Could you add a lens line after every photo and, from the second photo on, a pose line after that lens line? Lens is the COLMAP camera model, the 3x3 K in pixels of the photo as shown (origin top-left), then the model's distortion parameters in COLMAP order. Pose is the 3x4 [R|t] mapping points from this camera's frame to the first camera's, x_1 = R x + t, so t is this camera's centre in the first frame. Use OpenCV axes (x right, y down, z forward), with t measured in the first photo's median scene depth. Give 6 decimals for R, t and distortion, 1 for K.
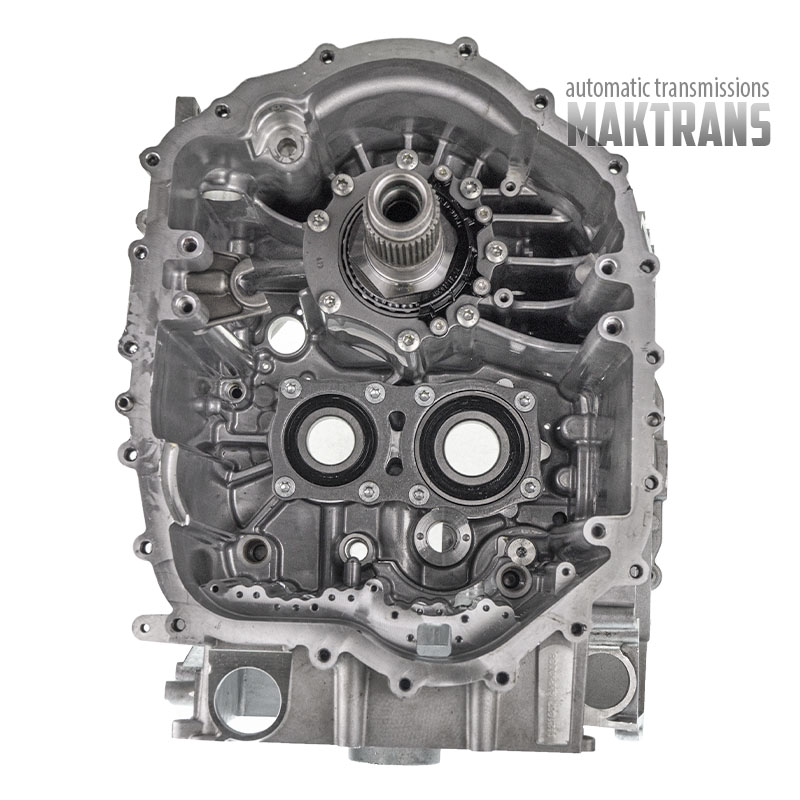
lens RADIAL K [[1786.0, 0, 400.7], [0, 1786.0, 439.7], [0, 0, 1]] dist [-0.113315, -0.417216]
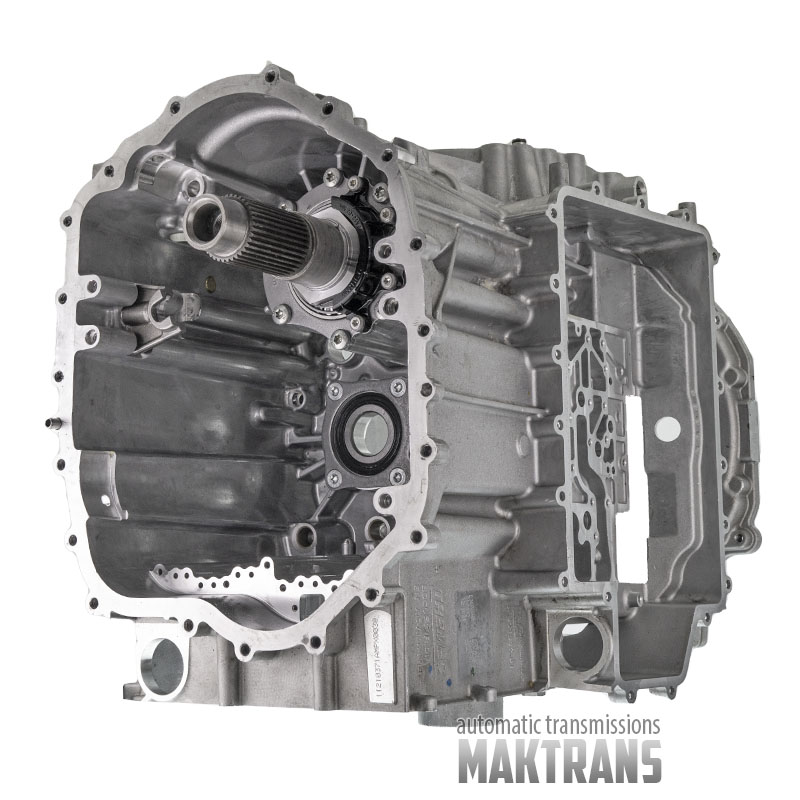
lens RADIAL K [[1605.9, 0, 400.0], [0, 1605.9, 400.0], [0, 0, 1]] dist [-0.025008, 0.026432]
pose [[0.847784, -0.102296, -0.520382, 0.544662], [0.086081, 0.994752, -0.055306, 0.039613], [0.523309, 0.002093, 0.852141, 0.167775]]
